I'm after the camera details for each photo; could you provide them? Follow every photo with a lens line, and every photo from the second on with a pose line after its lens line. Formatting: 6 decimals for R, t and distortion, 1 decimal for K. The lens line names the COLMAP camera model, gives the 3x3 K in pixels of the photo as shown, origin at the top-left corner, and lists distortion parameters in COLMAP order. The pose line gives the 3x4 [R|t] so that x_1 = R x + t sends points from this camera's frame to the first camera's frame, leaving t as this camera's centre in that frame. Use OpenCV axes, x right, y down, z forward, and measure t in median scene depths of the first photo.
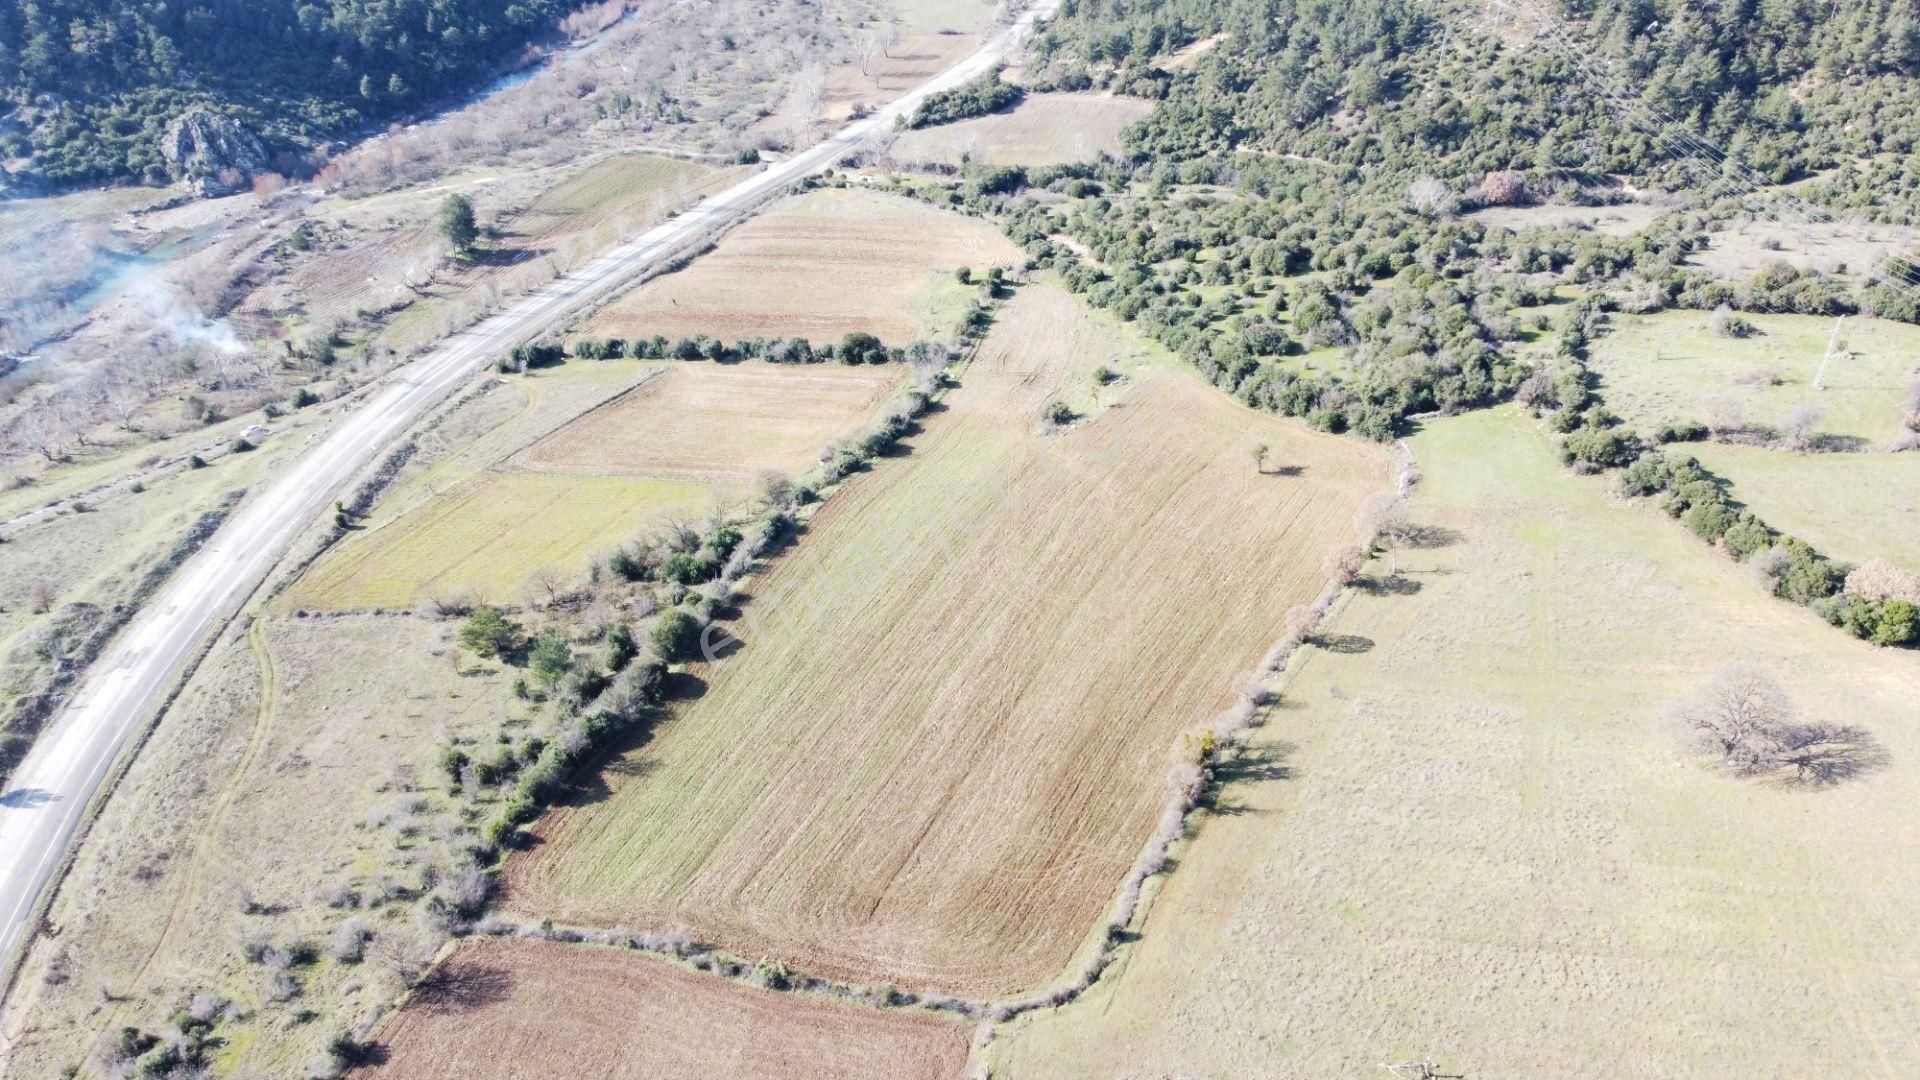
lens RADIAL K [[1451.1, 0, 963.1], [0, 1451.1, 549.9], [0, 0, 1]] dist [-0.000743, -0.007974]
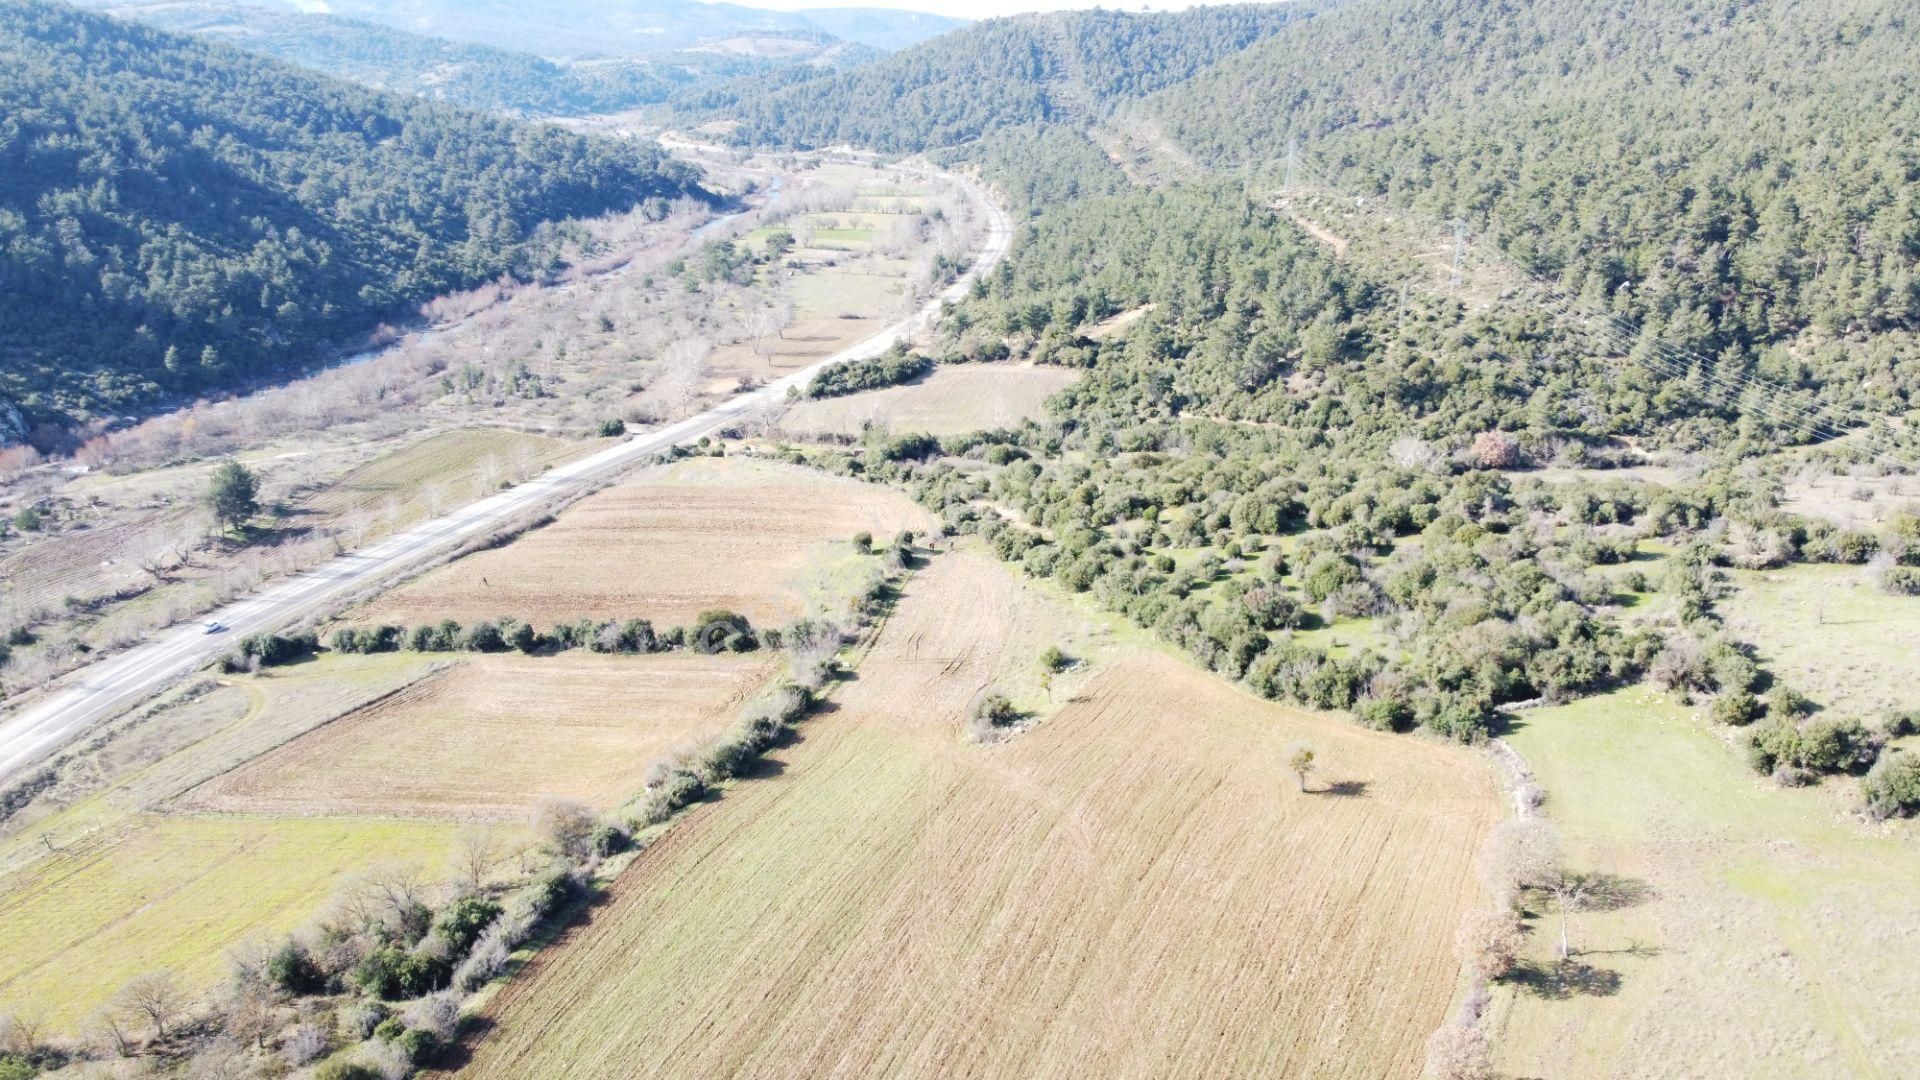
lens RADIAL K [[1451.1, 0, 963.1], [0, 1451.1, 549.9], [0, 0, 1]] dist [-0.000743, -0.007974]
pose [[0.998001, -0.008299, 0.062648, 0.005584], [0.021887, 0.975377, -0.219456, -0.014532], [-0.059284, 0.220389, 0.973609, 0.257246]]
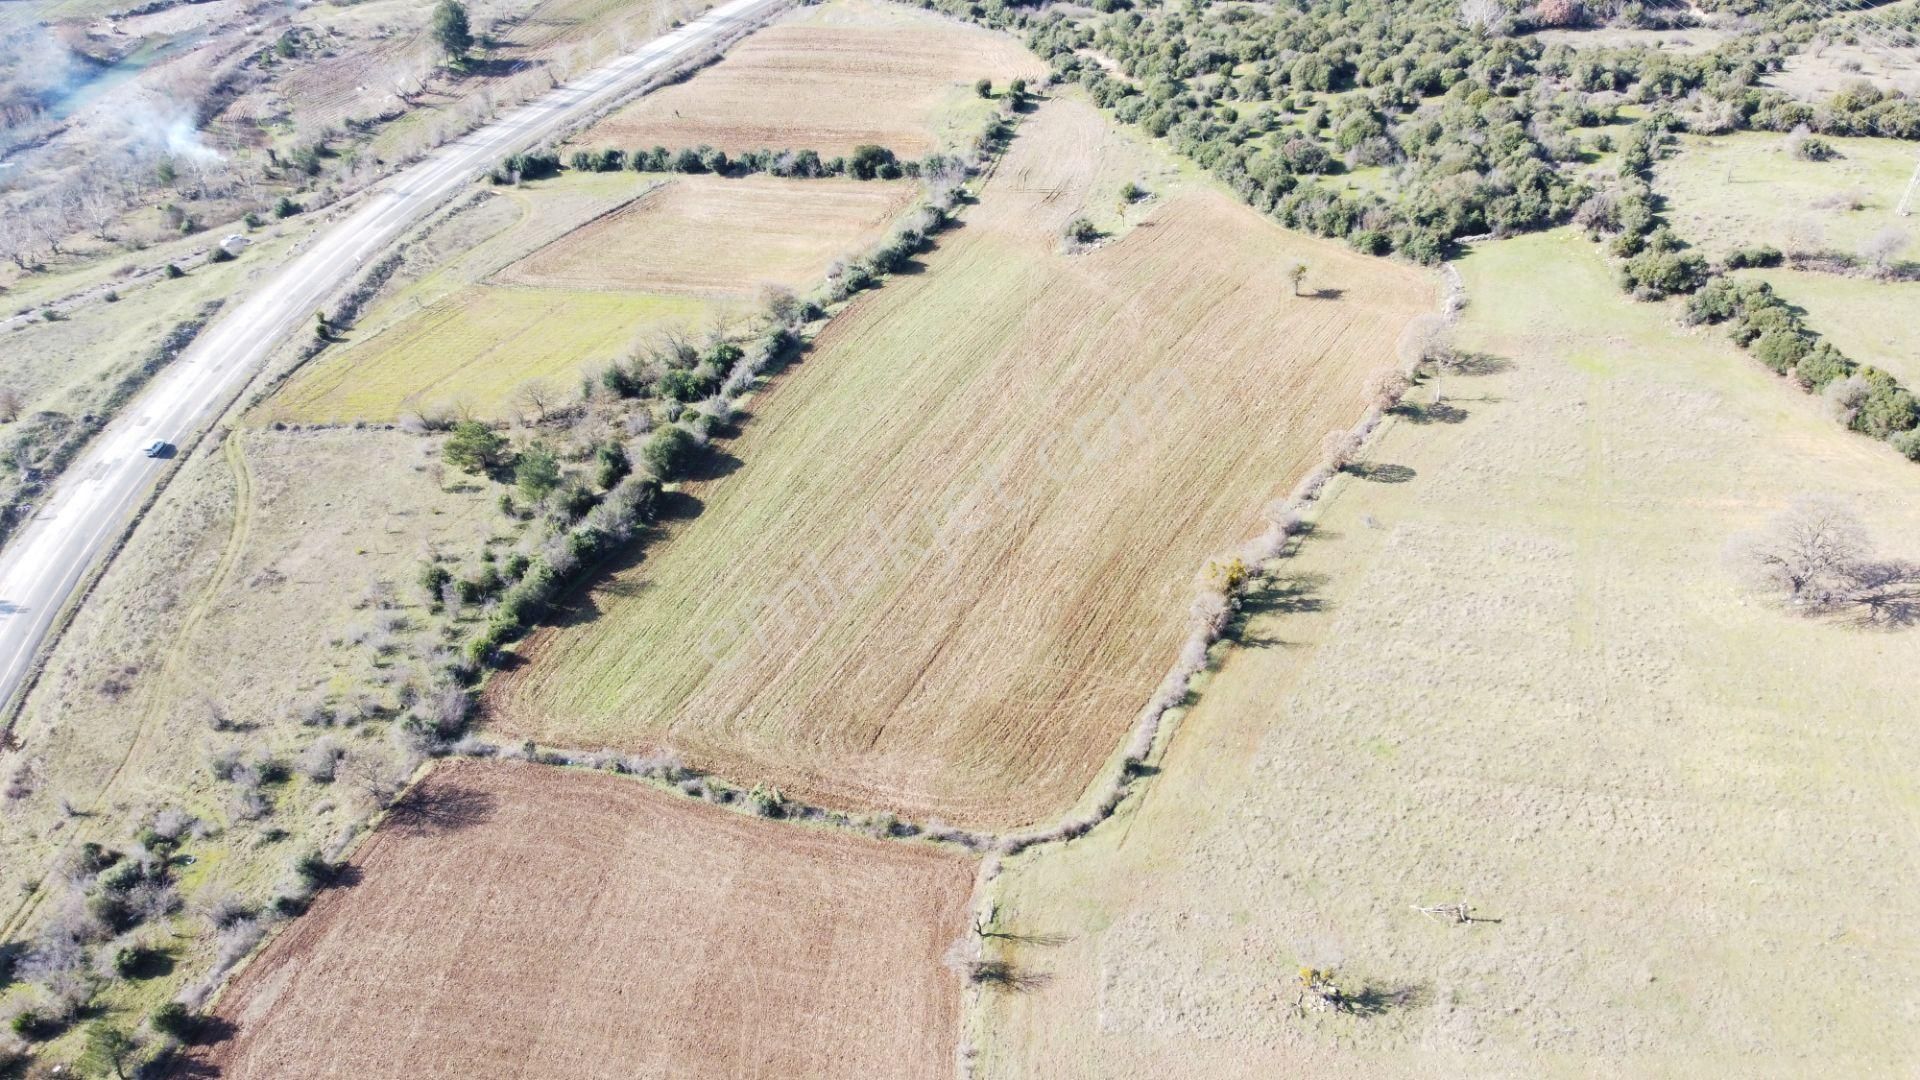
lens RADIAL K [[1454.2, 0, 962.3], [0, 1454.2, 544.7], [0, 0, 1]] dist [-0.005051, -0.002452]
pose [[0.999788, 0.018084, -0.009821, 0.000959], [-0.017068, 0.995312, 0.095201, 0.016547], [0.011497, -0.095014, 0.995410, 0.037295]]
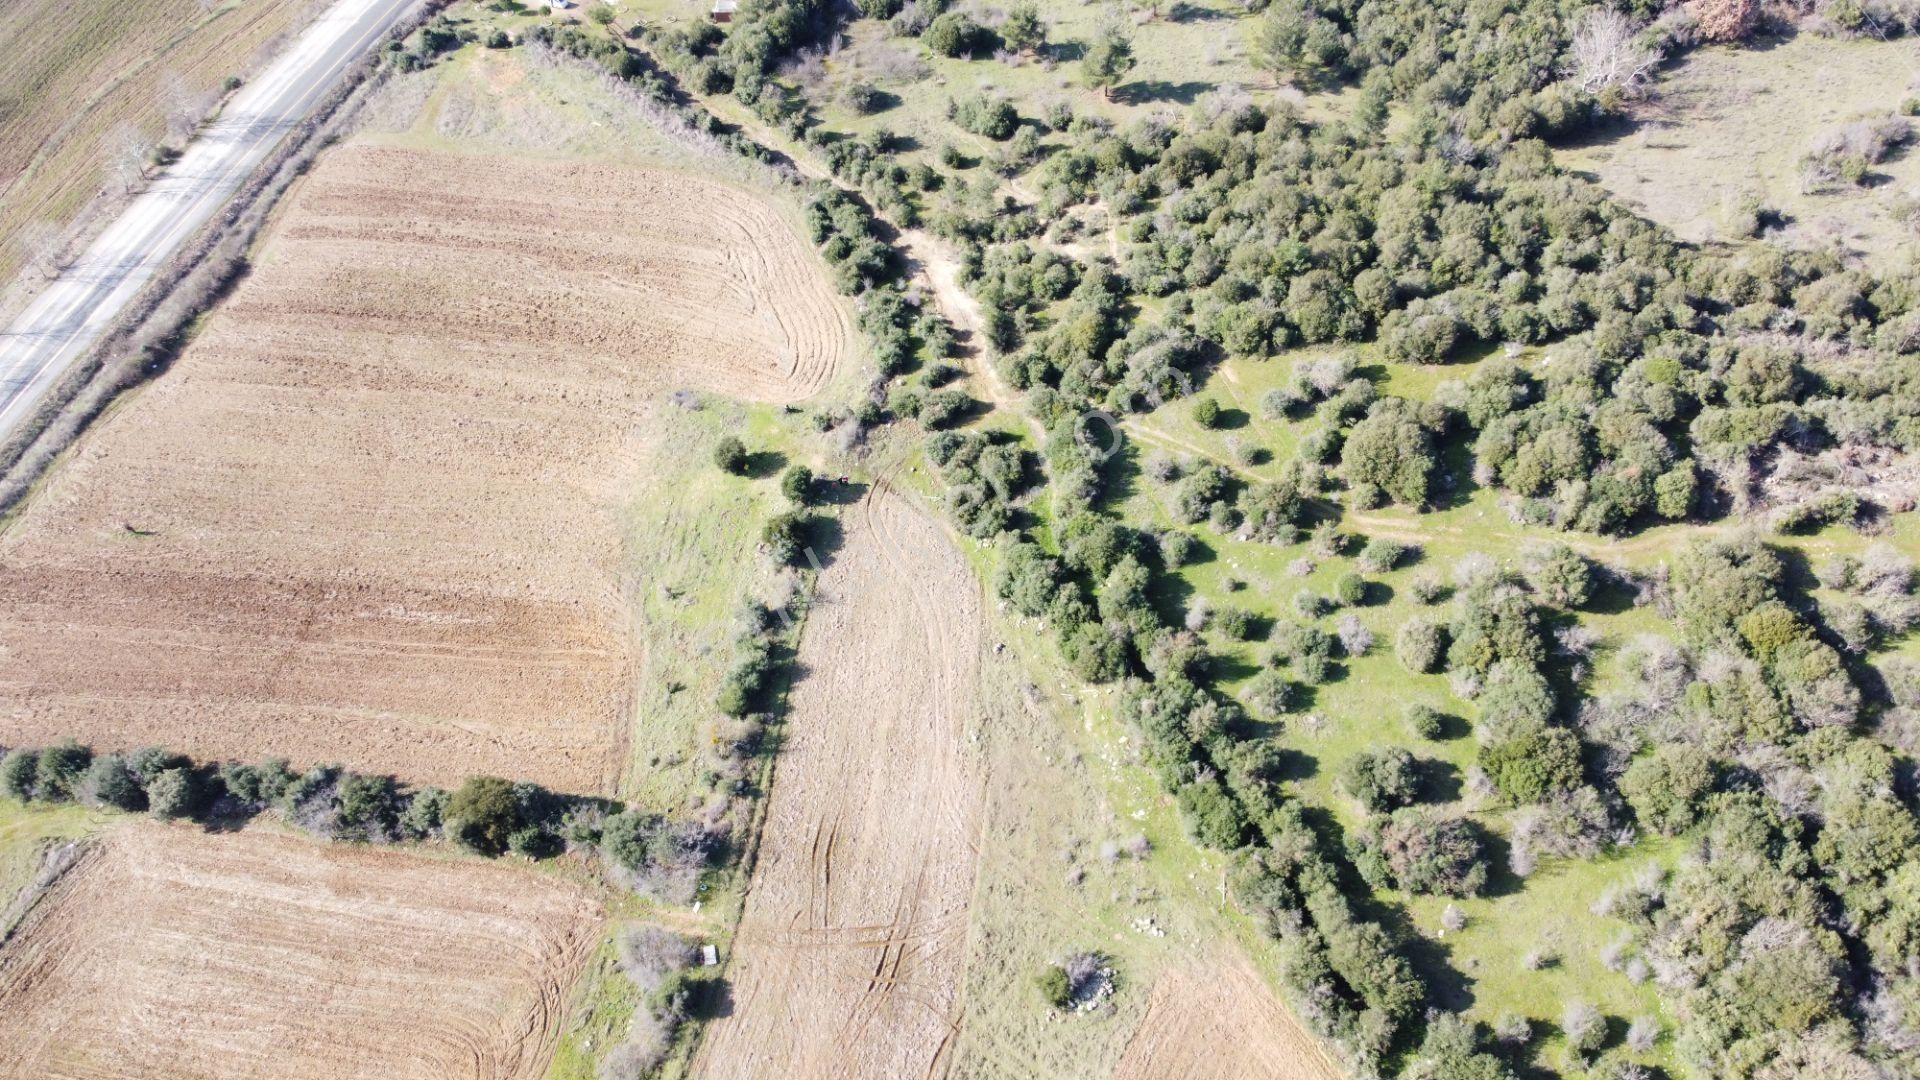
lens RADIAL K [[1451.1, 0, 963.1], [0, 1451.1, 549.9], [0, 0, 1]] dist [-0.000743, -0.007974]
pose [[0.994387, -0.083475, 0.065018, 0.045470], [0.054098, 0.929199, 0.365600, -0.354115], [-0.090933, -0.360030, 0.928499, 0.580161]]
